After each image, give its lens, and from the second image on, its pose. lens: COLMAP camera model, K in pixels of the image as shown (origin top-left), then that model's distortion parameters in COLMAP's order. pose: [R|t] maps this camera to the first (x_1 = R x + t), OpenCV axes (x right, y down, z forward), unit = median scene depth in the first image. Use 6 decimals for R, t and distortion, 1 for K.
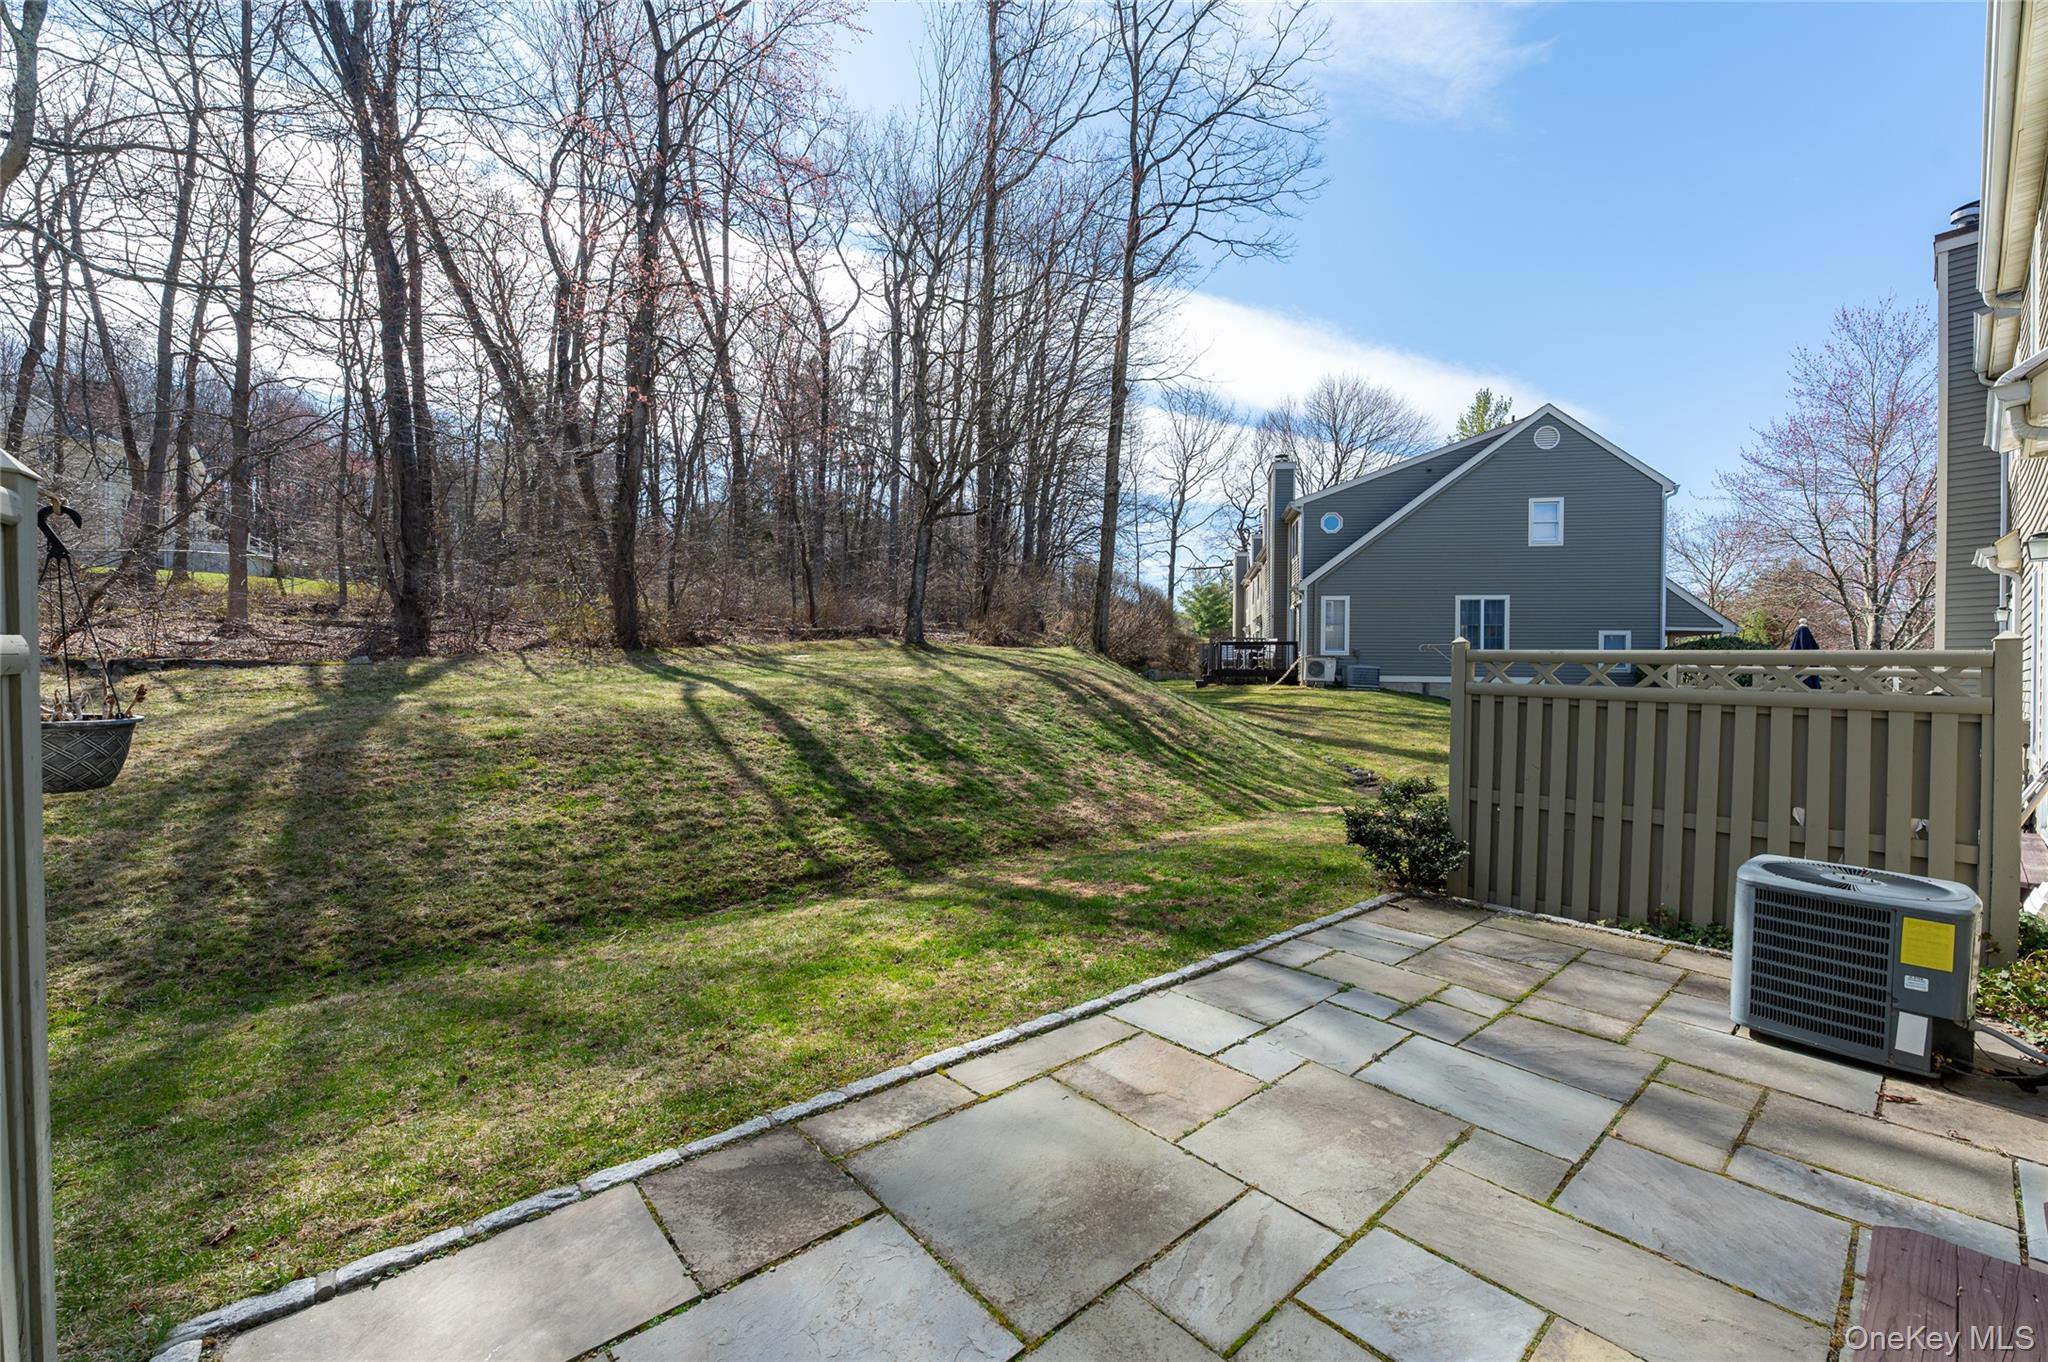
lens RADIAL K [[813.1, 0, 1019.5], [0, 813.1, 675.3], [0, 0, 1]] dist [0.000248, 0.000081]
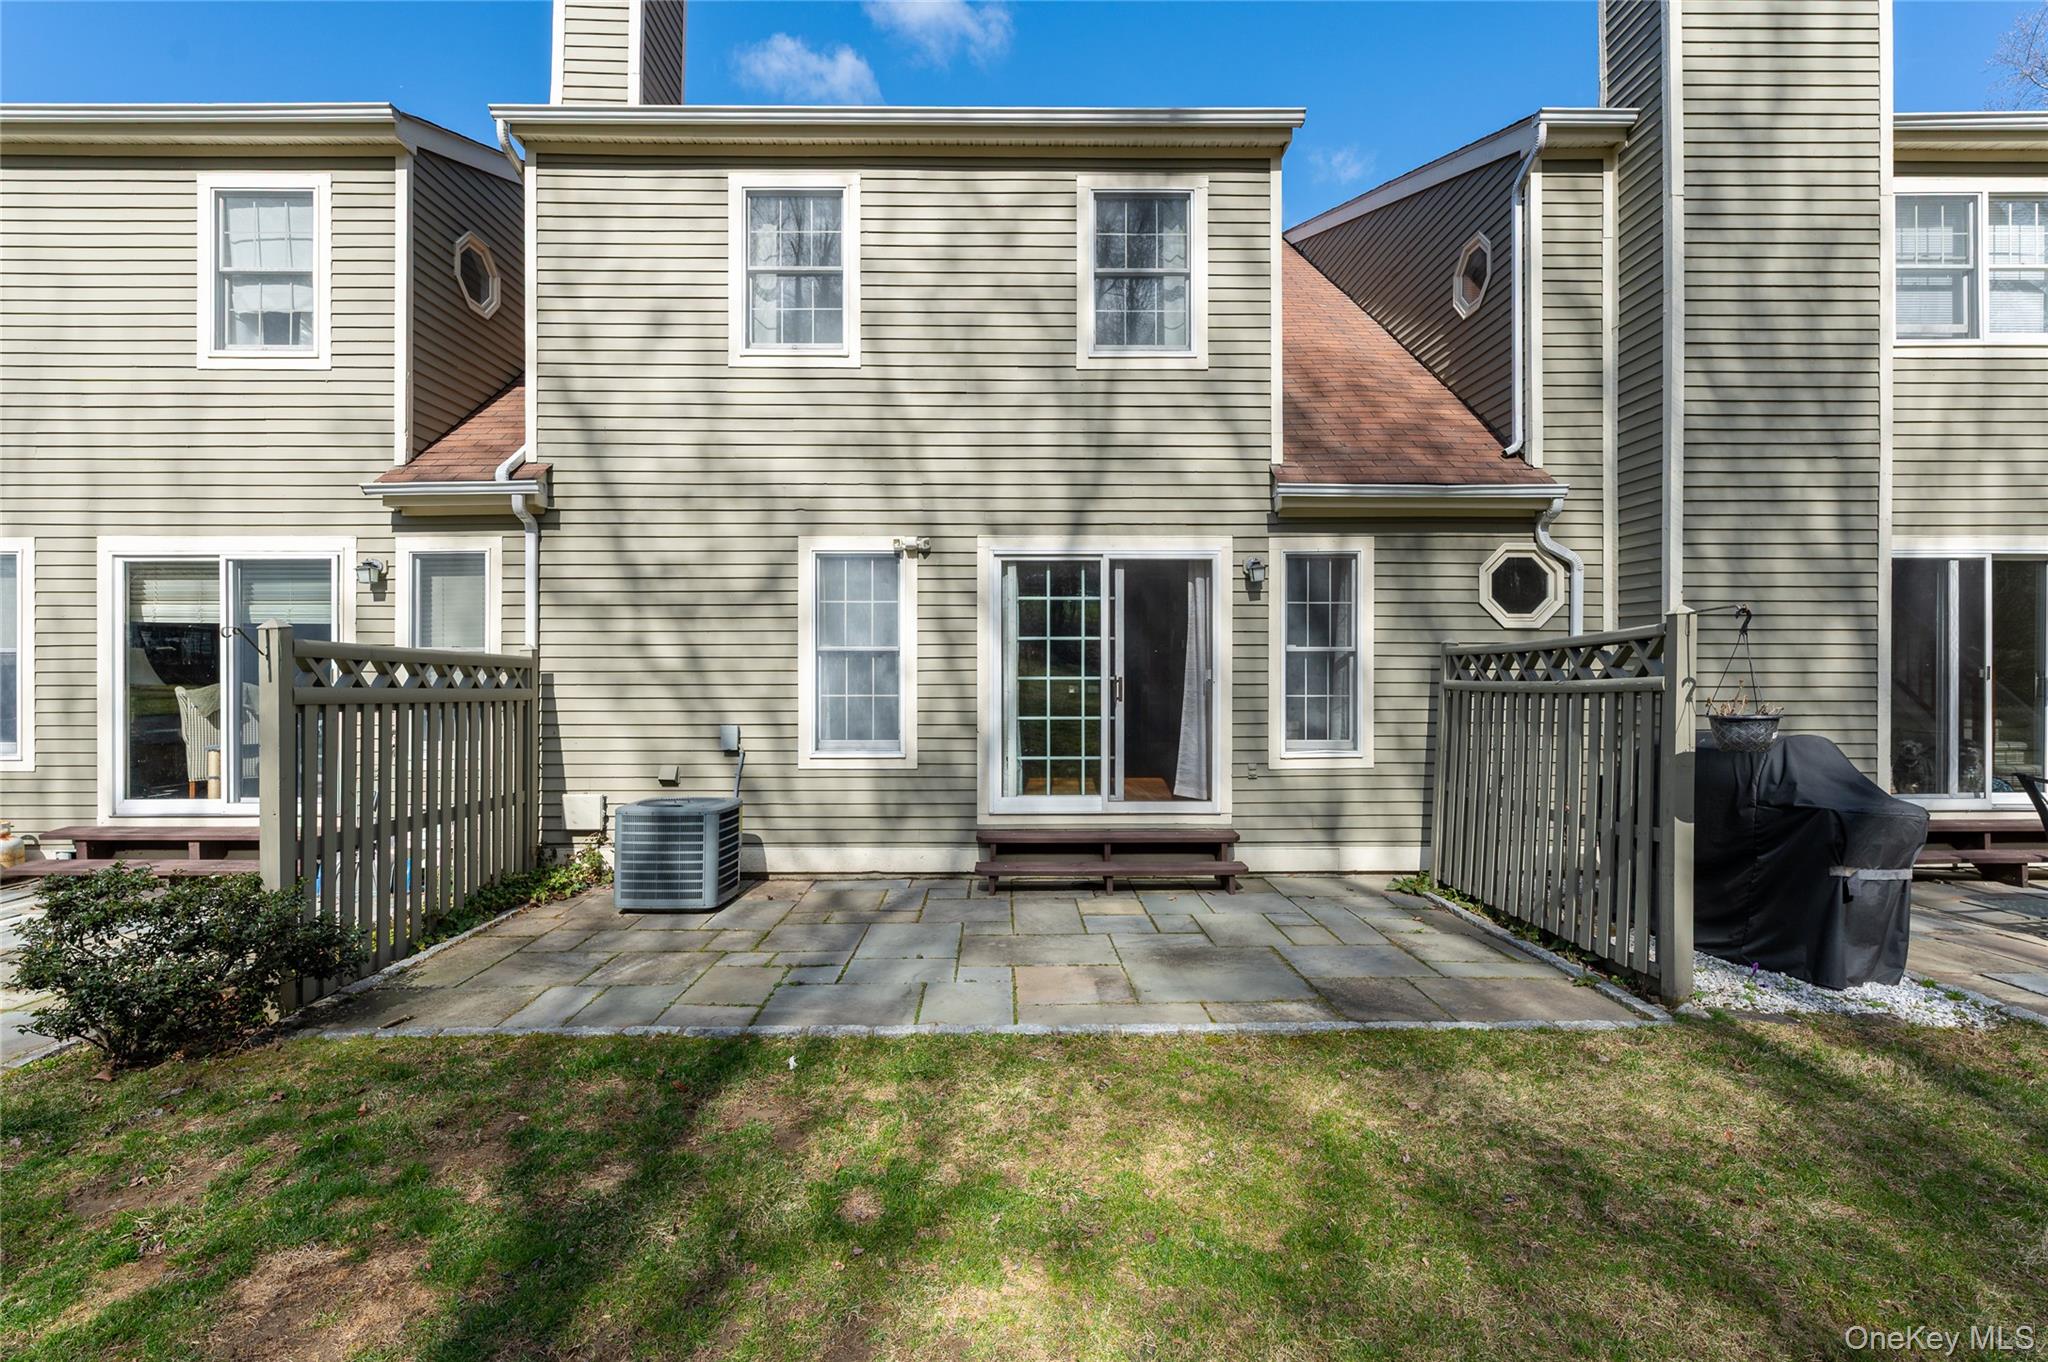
lens RADIAL K [[913.6, 0, 1015.0], [0, 913.6, 670.5], [0, 0, 1]] dist [-0.001809, 0.000700]
pose [[-0.758924, -0.011076, 0.651086, -0.536348], [-0.011185, 0.999930, 0.003972, -0.021067], [-0.651084, -0.004268, -0.758994, 1.605116]]
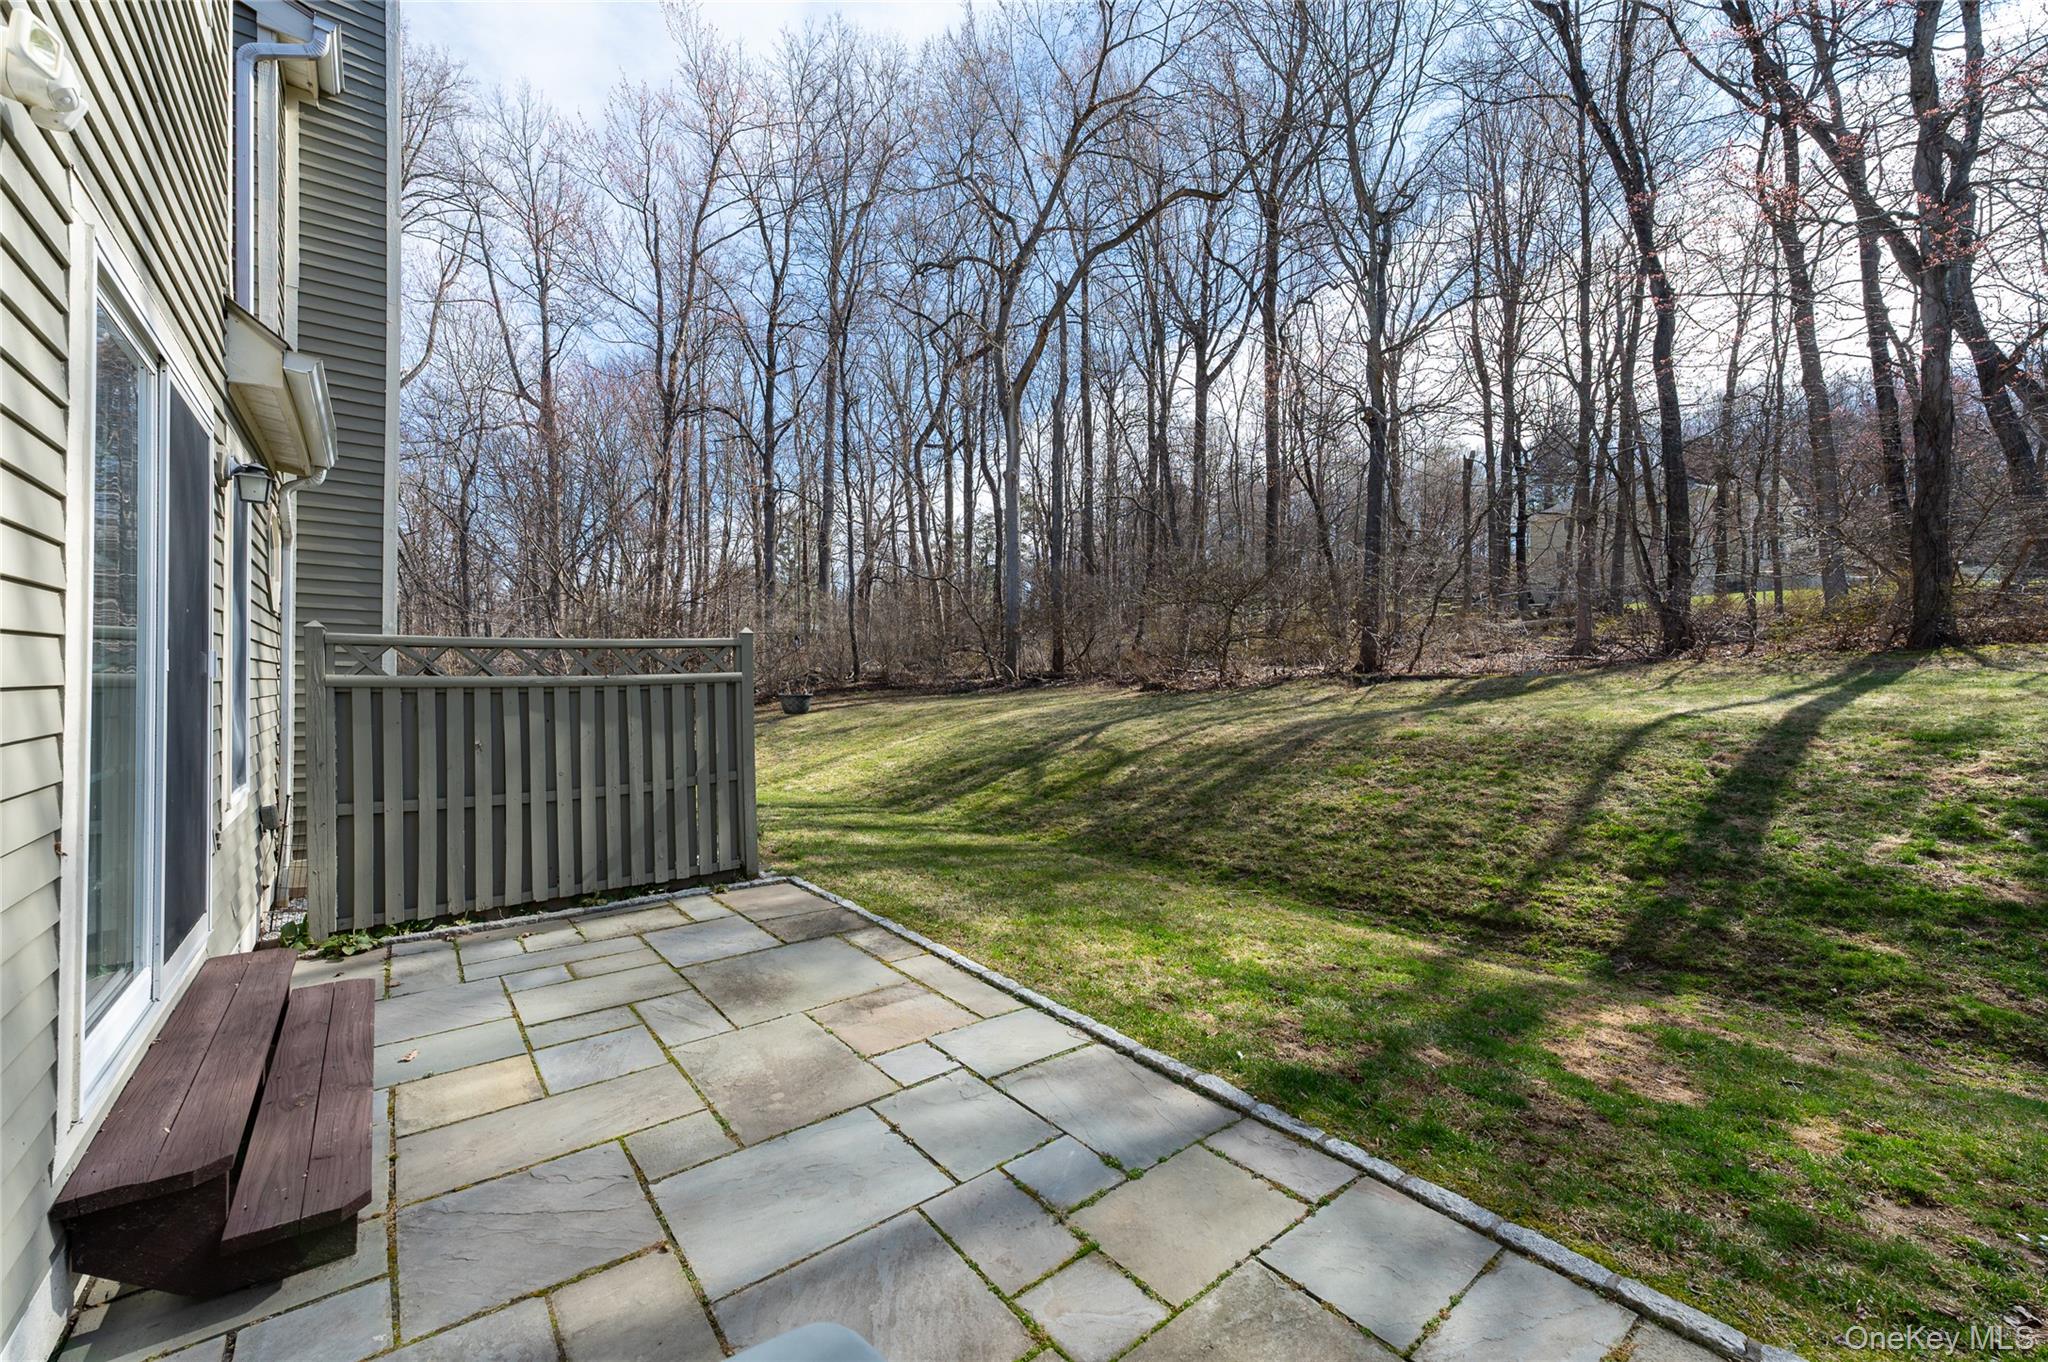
lens RADIAL K [[813.1, 0, 1019.5], [0, 813.1, 675.3], [0, 0, 1]] dist [0.000248, 0.000081]
pose [[-0.048113, -0.017754, -0.998684, 0.988147], [-0.001328, 0.999842, -0.017710, 0.012532], [0.998841, 0.000474, -0.048129, 0.900532]]
